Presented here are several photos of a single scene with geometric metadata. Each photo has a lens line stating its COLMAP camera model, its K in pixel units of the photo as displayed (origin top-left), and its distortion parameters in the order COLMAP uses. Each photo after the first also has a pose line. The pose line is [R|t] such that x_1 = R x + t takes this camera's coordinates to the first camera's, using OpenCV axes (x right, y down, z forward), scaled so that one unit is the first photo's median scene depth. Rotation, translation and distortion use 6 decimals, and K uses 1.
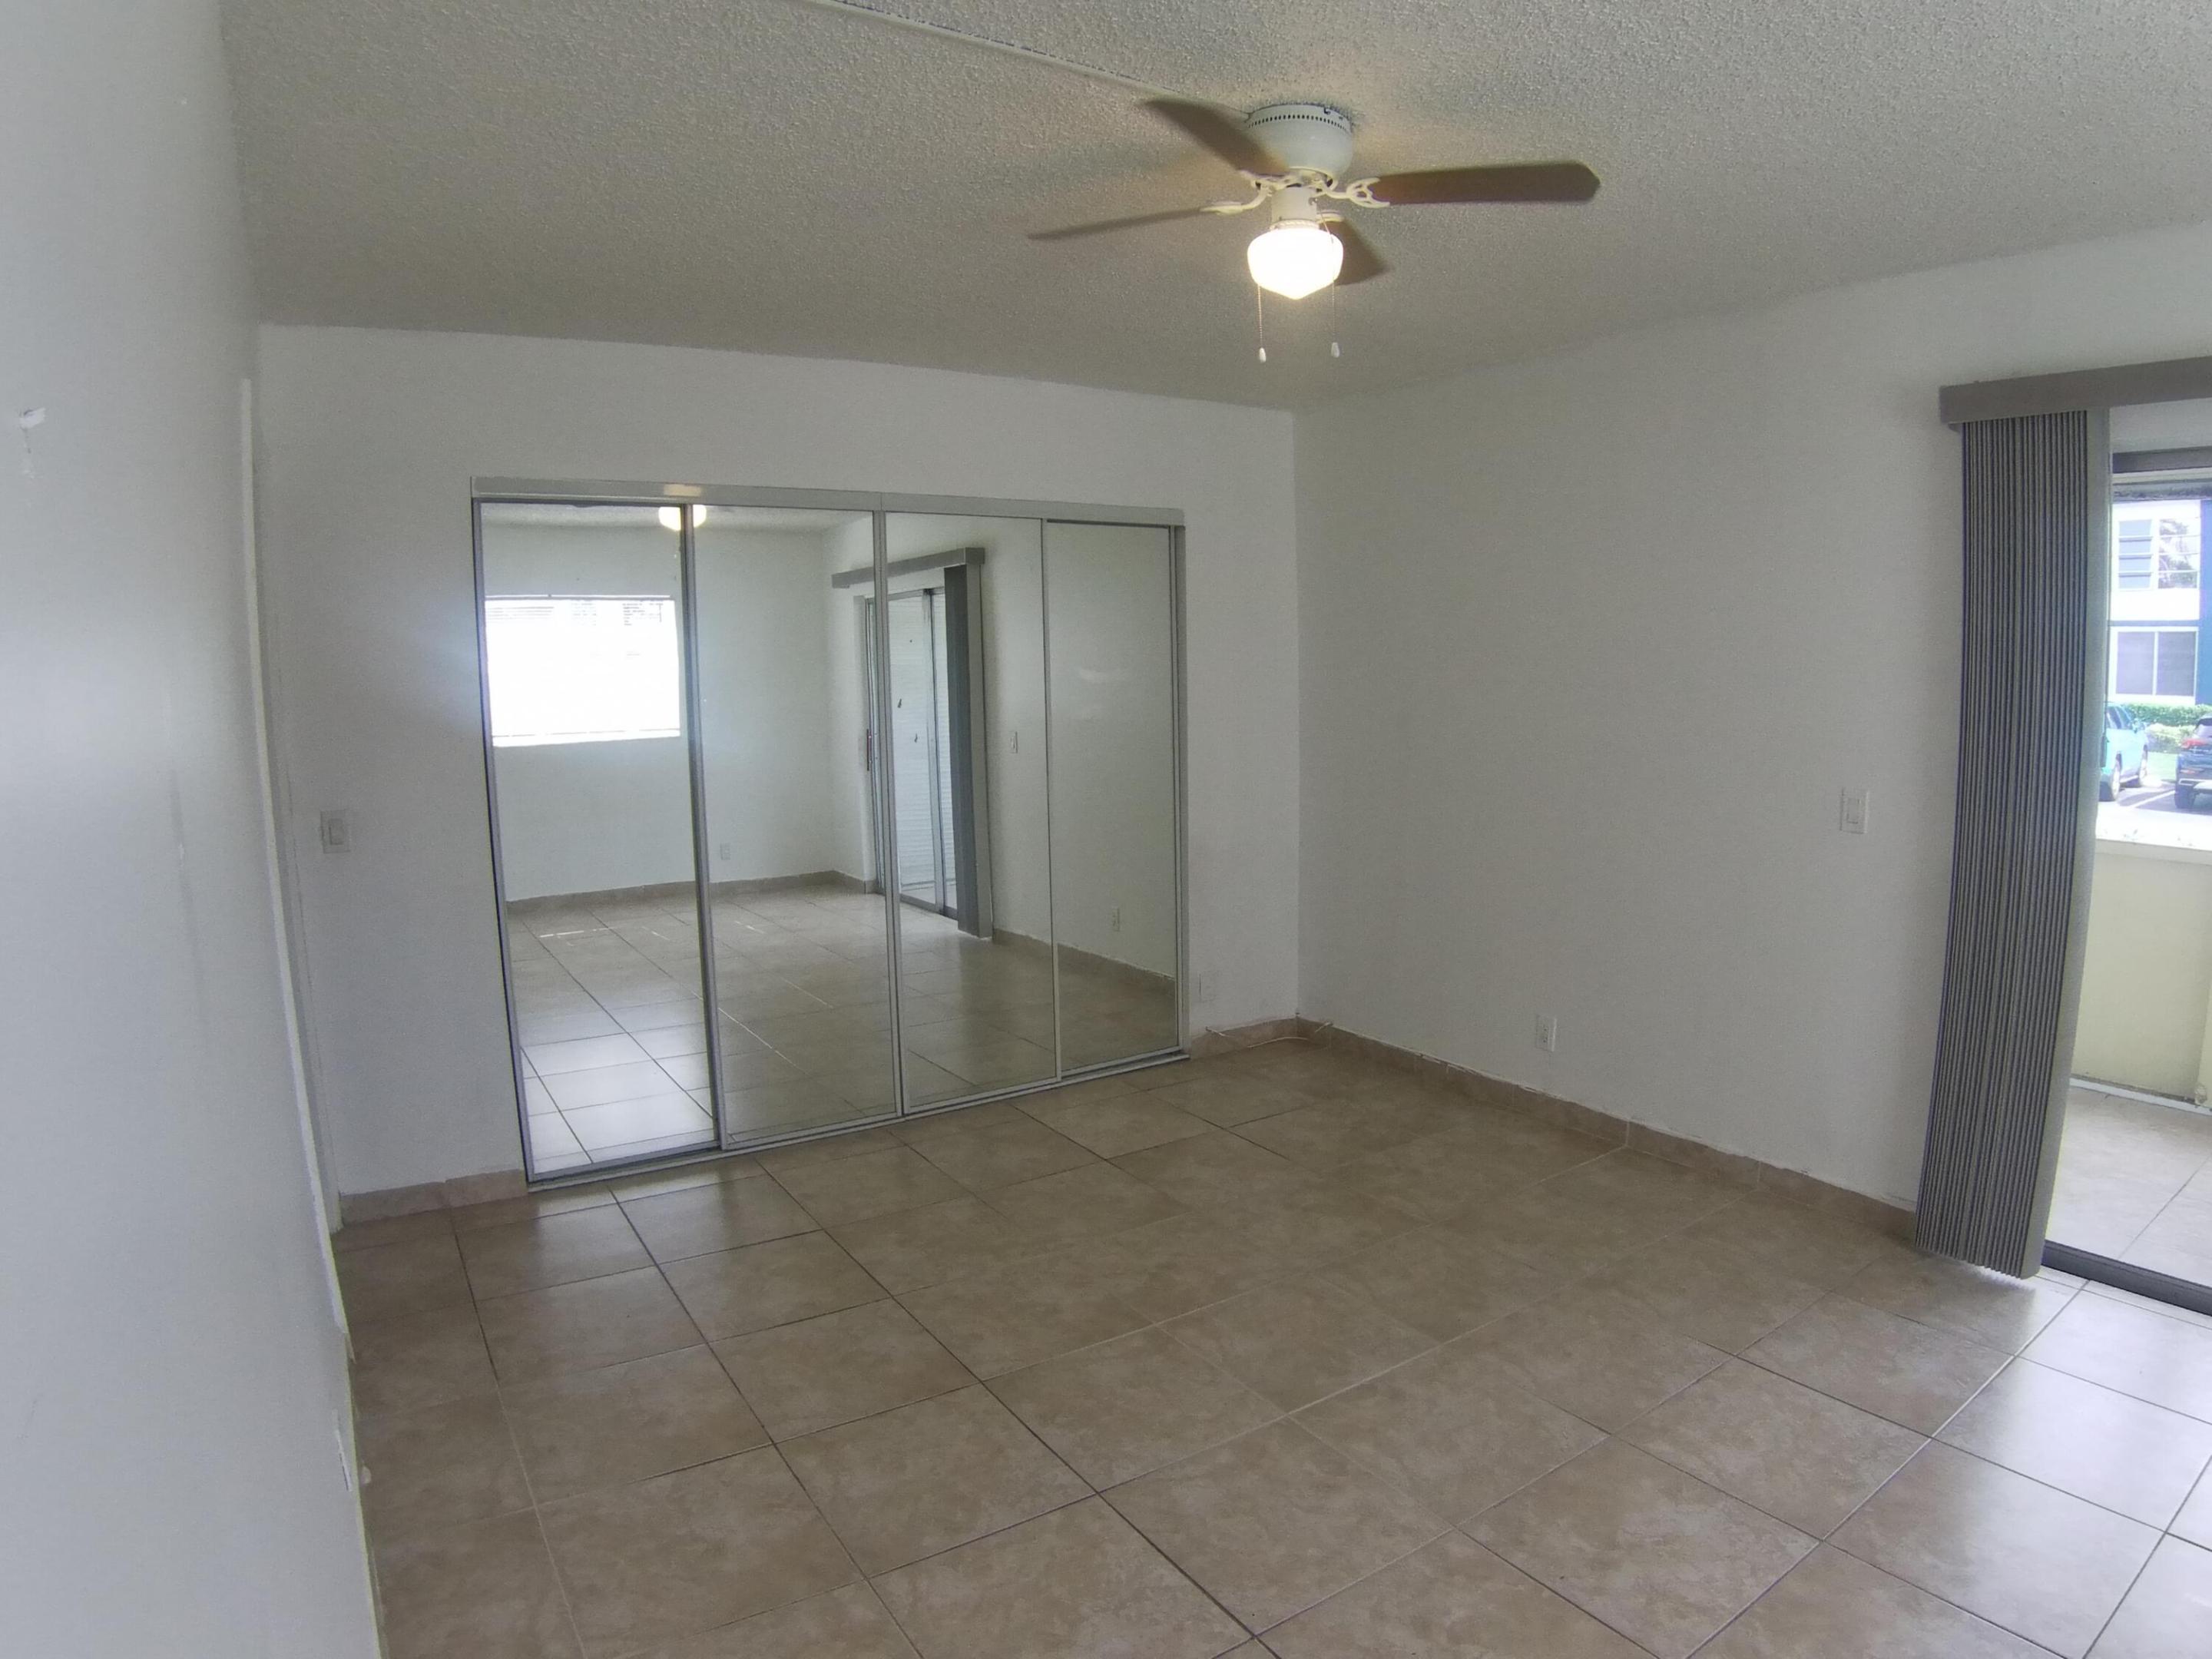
lens RADIAL K [[1288.5, 0, 1118.9], [0, 1288.5, 860.4], [0, 0, 1]] dist [-0.185533, 0.039106]
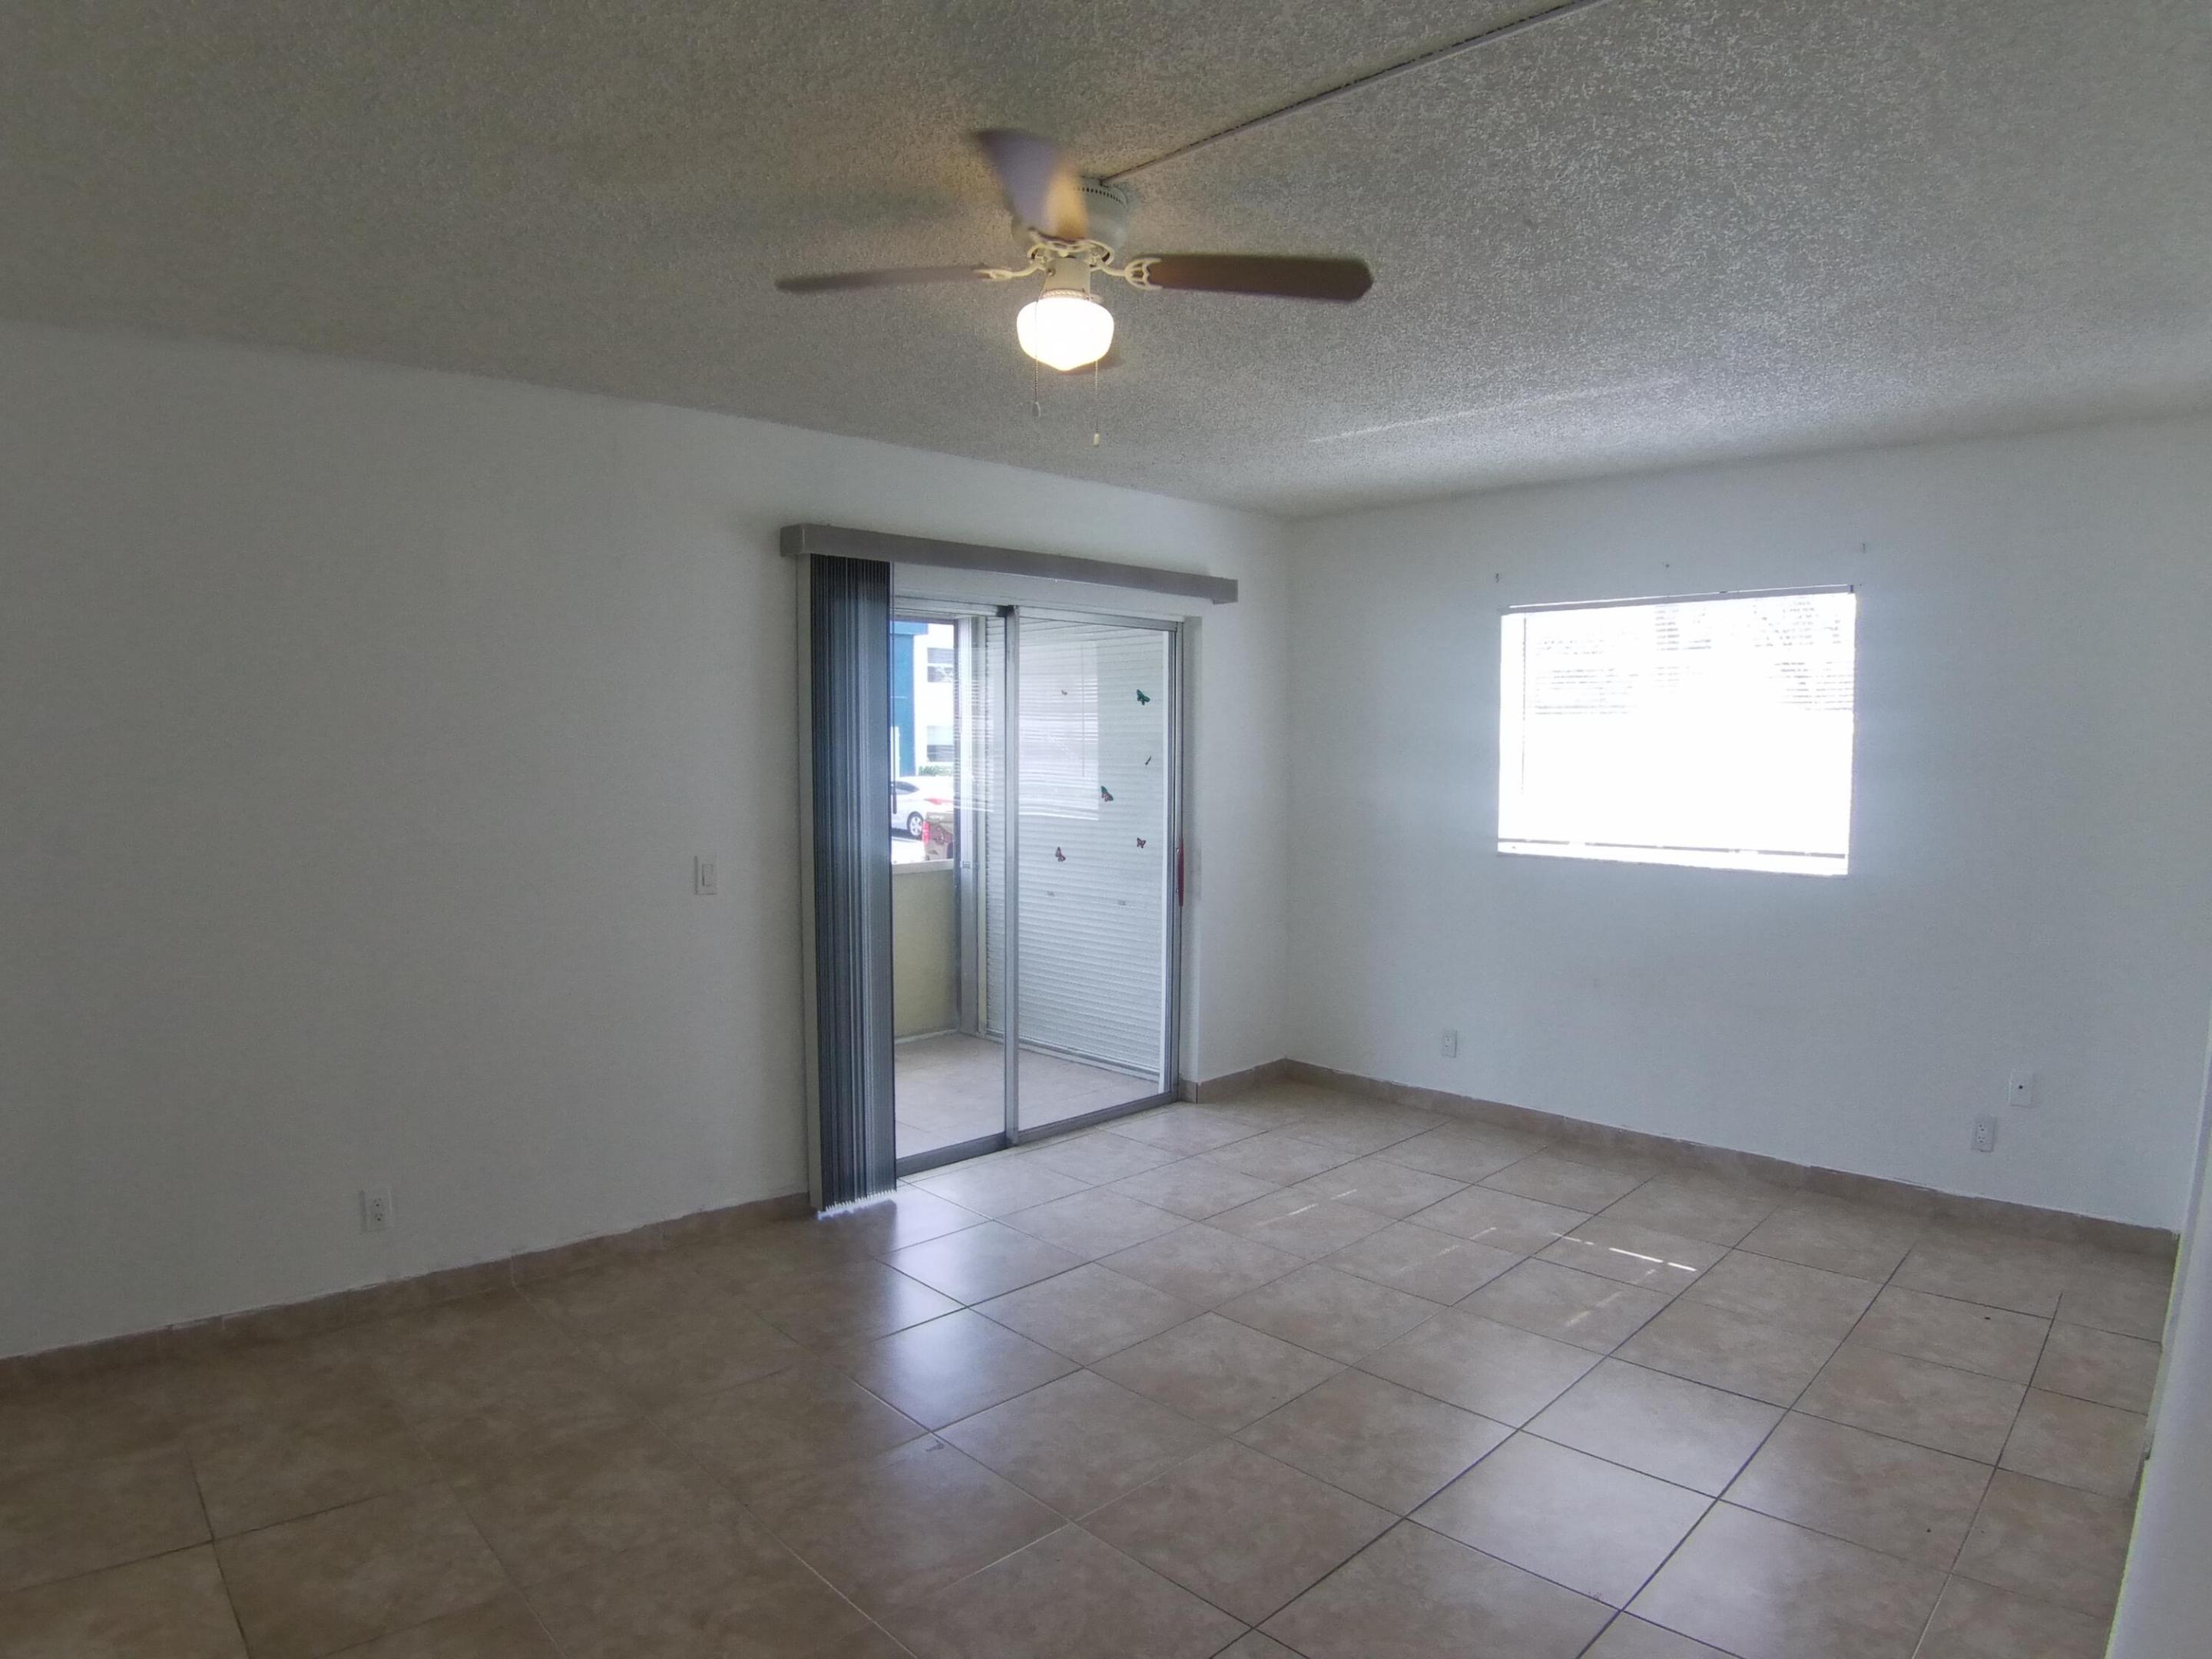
lens RADIAL K [[1273.6, 0, 1118.1], [0, 1273.6, 836.0], [0, 0, 1]] dist [-0.167049, 0.031391]
pose [[-0.204217, -0.043958, 0.977938, -0.634087], [0.139776, 0.987446, 0.073574, -0.110676], [-0.968895, 0.151717, -0.195509, 0.901177]]
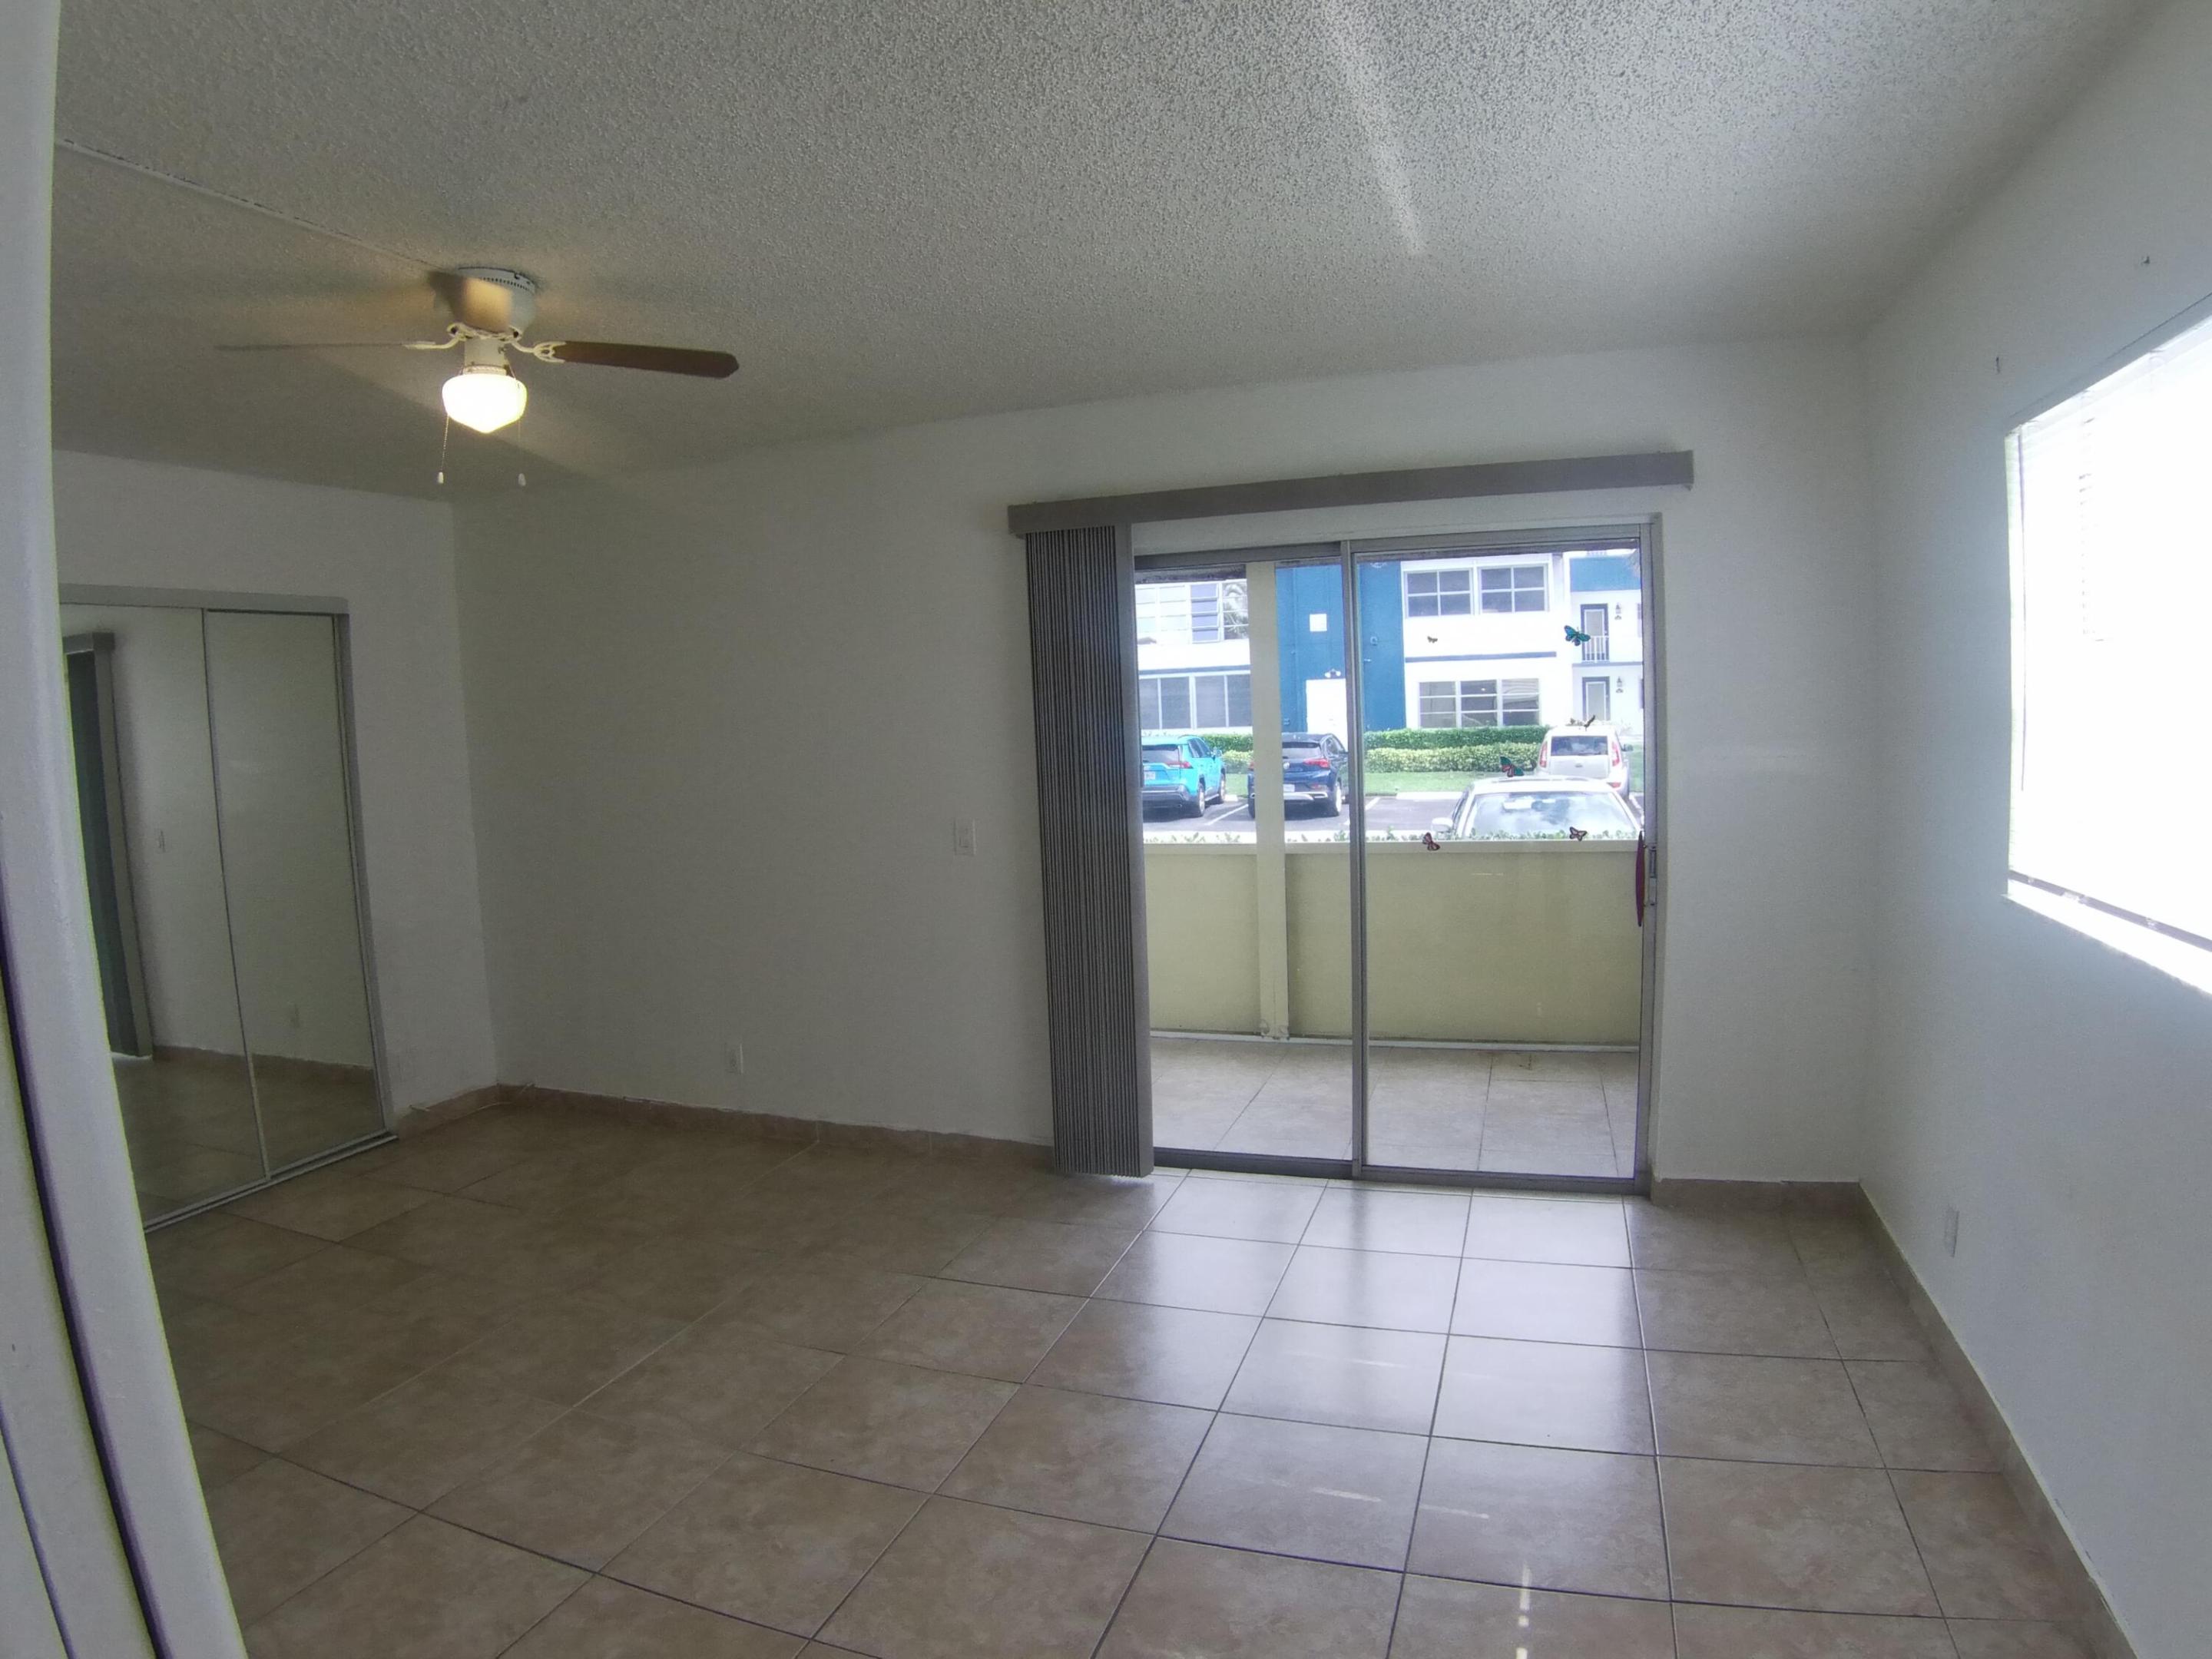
lens RADIAL K [[1280.0, 0, 1130.1], [0, 1280.0, 843.9], [0, 0, 1]] dist [-0.164841, 0.031212]
pose [[0.789278, -0.072705, 0.609717, -0.073800], [0.111781, 0.993386, -0.026245, 0.021080], [-0.603776, 0.088869, 0.792185, -0.175223]]
